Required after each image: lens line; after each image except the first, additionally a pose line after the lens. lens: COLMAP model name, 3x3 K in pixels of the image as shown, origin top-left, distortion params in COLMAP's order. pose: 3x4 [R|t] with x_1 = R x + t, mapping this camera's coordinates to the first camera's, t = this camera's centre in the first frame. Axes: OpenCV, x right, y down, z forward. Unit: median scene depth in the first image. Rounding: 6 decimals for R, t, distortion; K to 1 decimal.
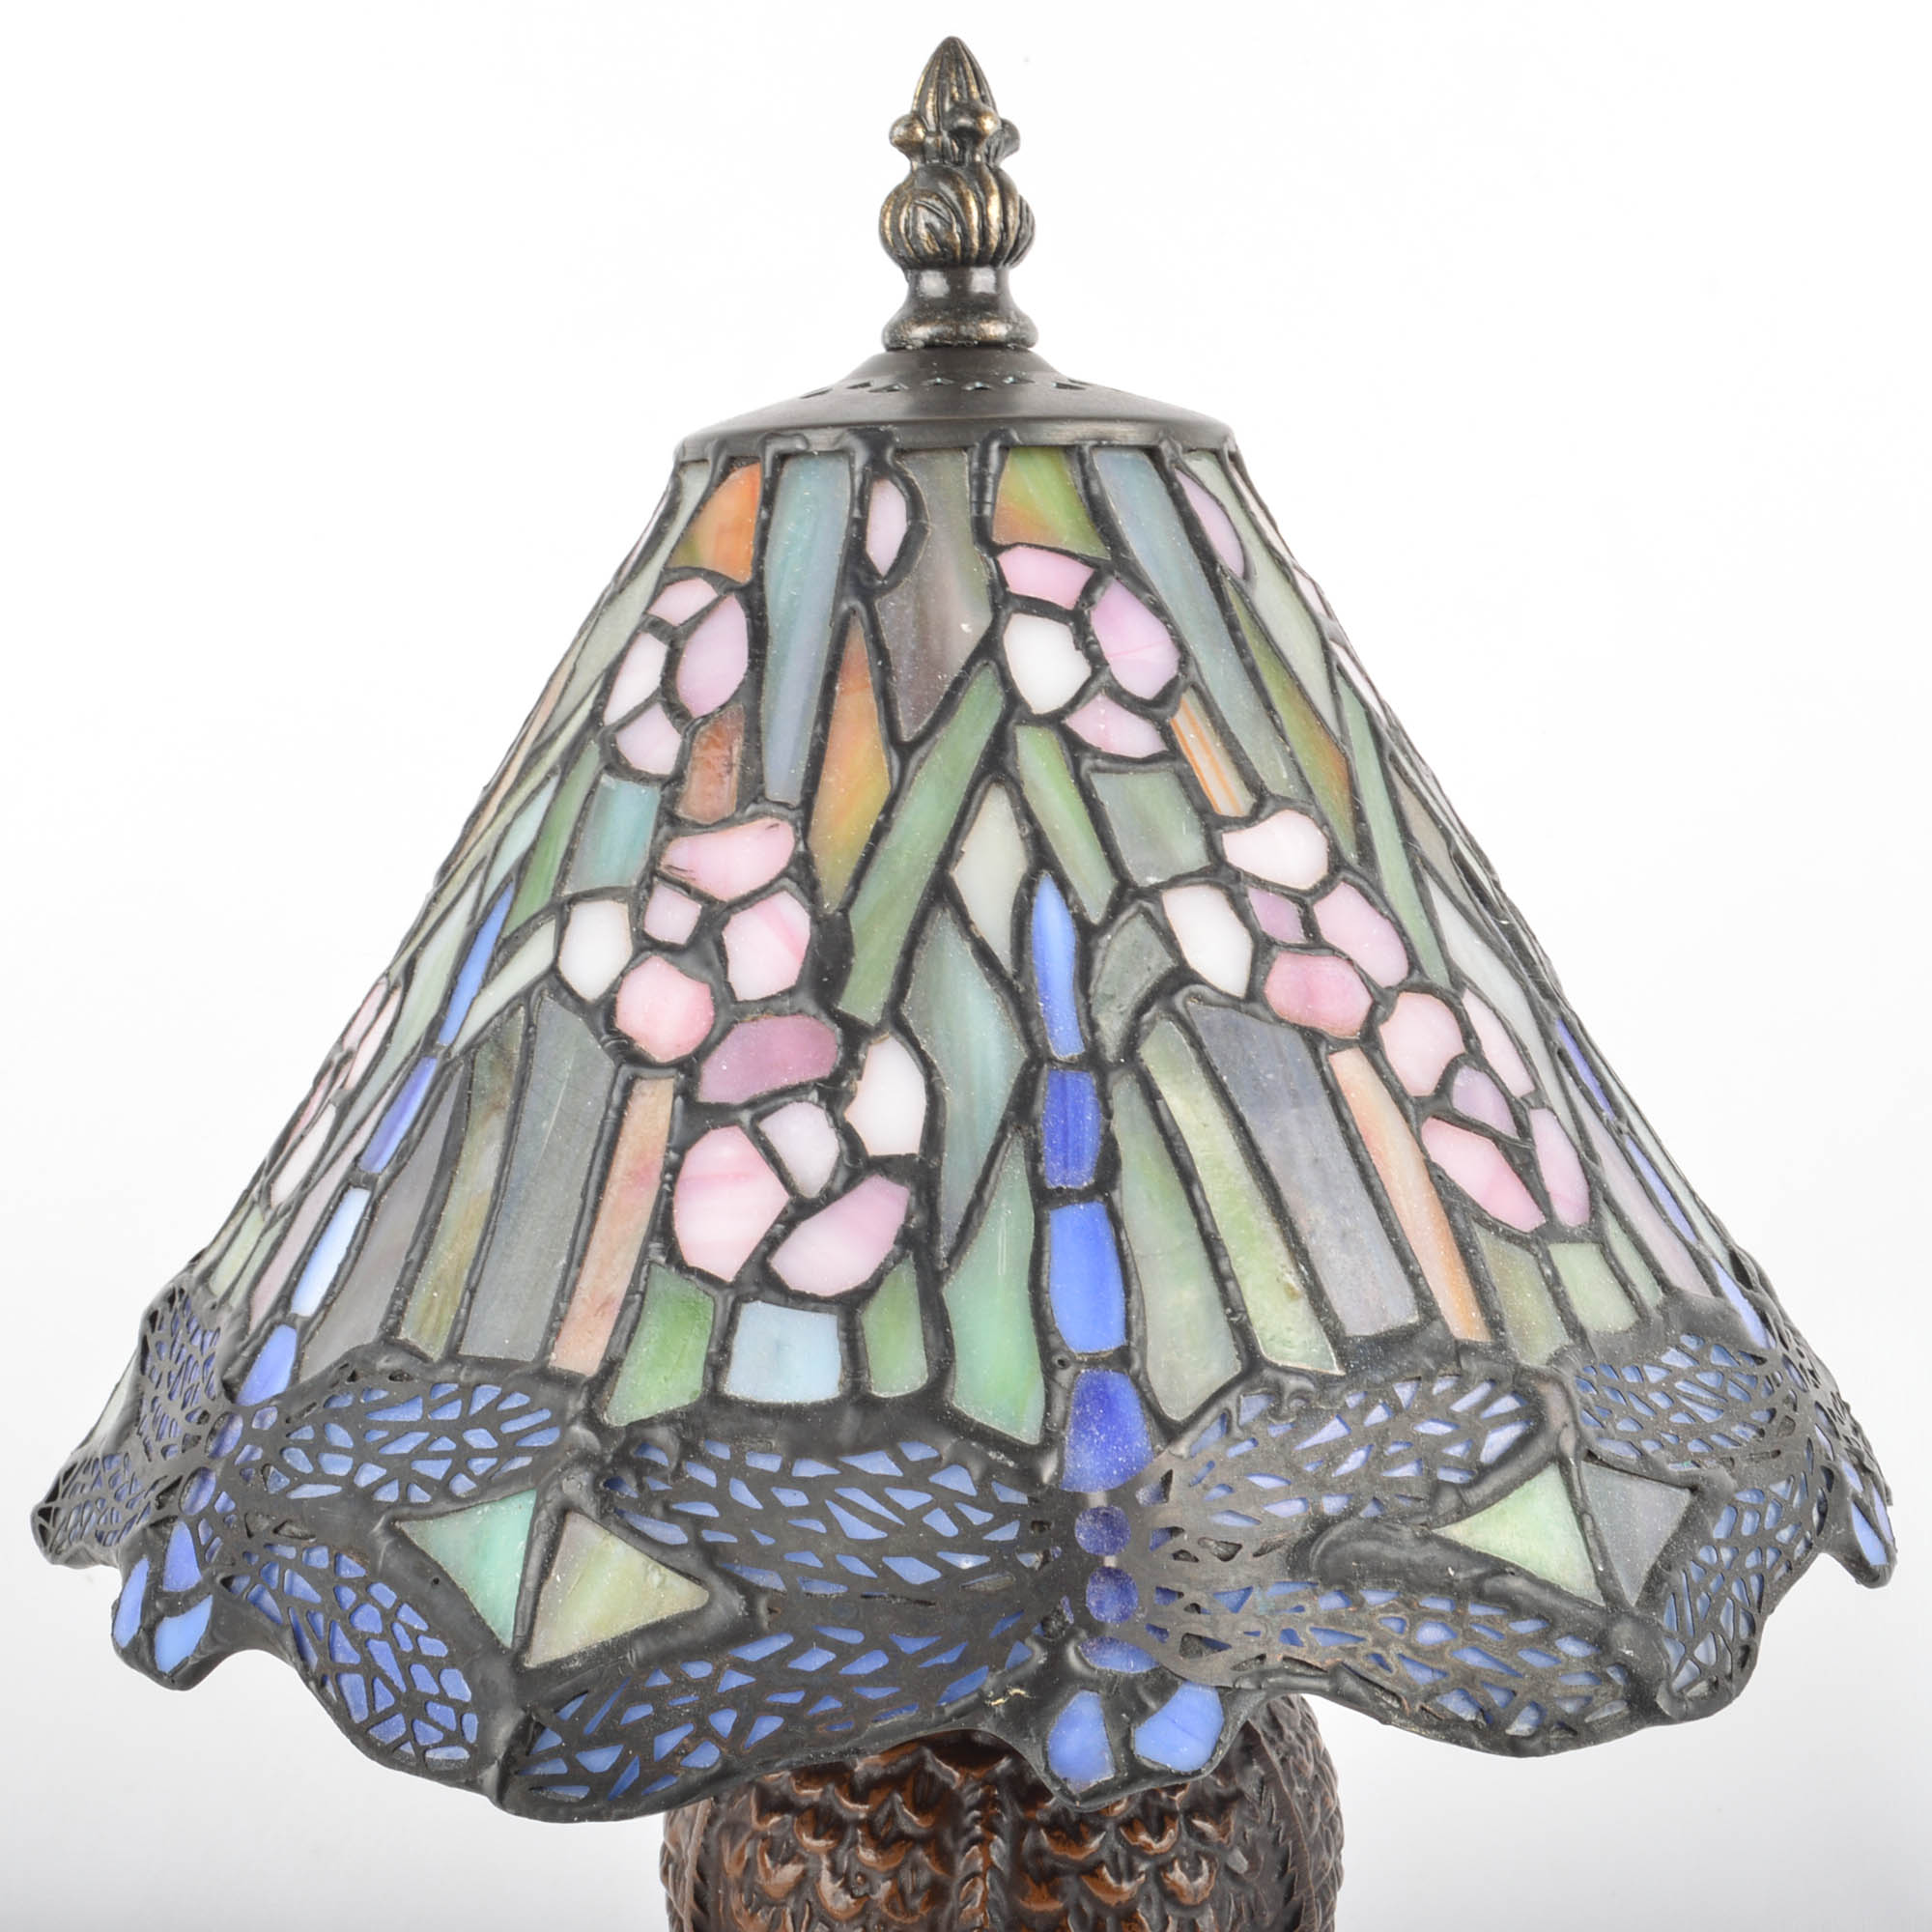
lens RADIAL K [[3374.9, 0, 957.5], [0, 3374.9, 880.6], [0, 0, 1]] dist [-0.014386, -0.003314]
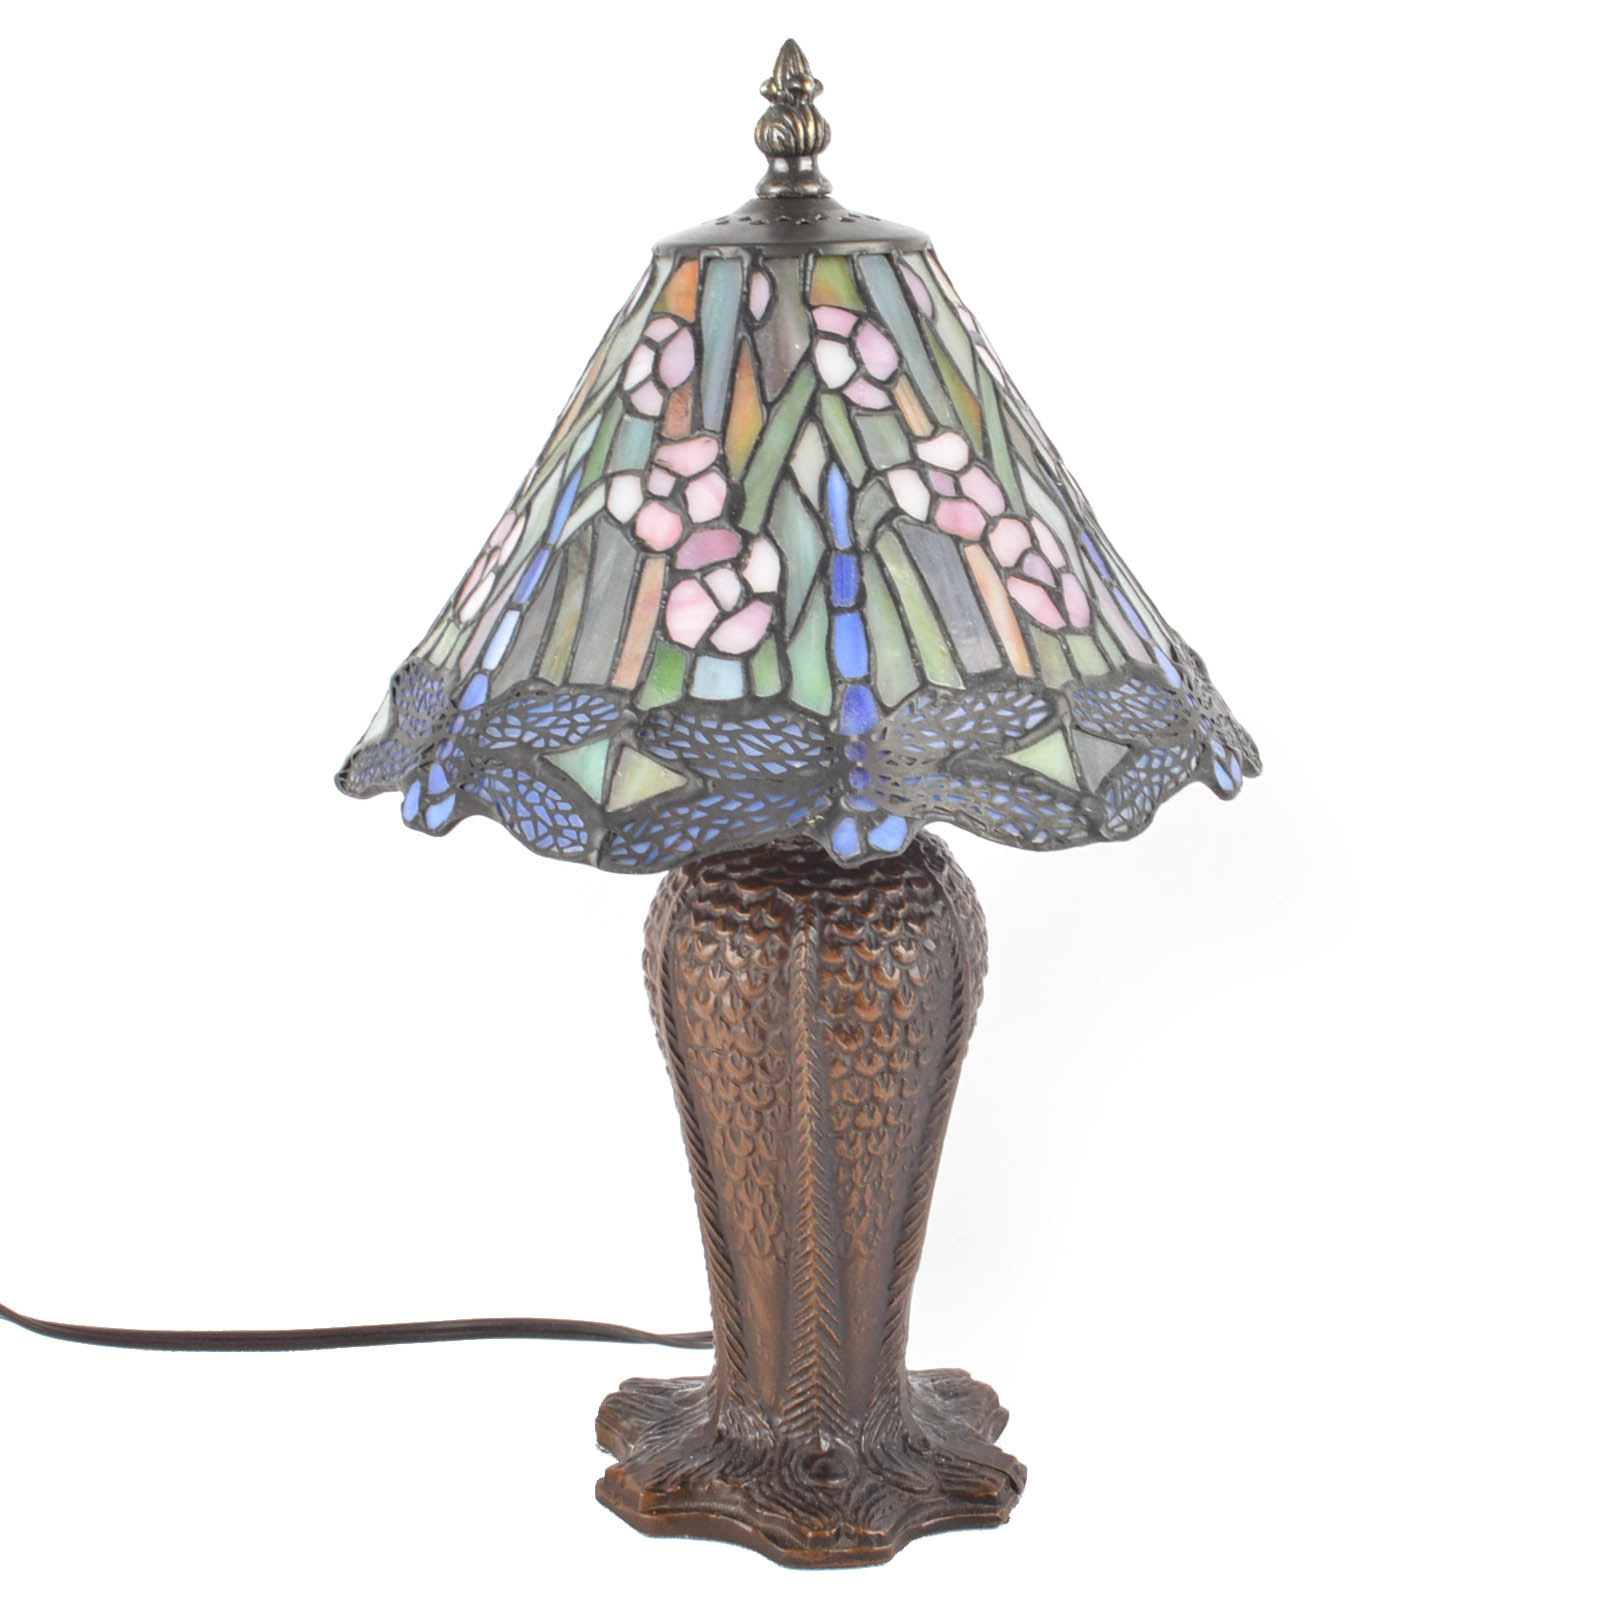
lens RADIAL K [[2798.4, 0, 793.9], [0, 2798.4, 730.2], [0, 0, 1]] dist [-0.014386, -0.003314]
pose [[0.999996, -0.000166, 0.002689, -0.004524], [-0.000135, 0.993769, 0.111455, -0.031953], [-0.002690, -0.111455, 0.993766, -0.795331]]
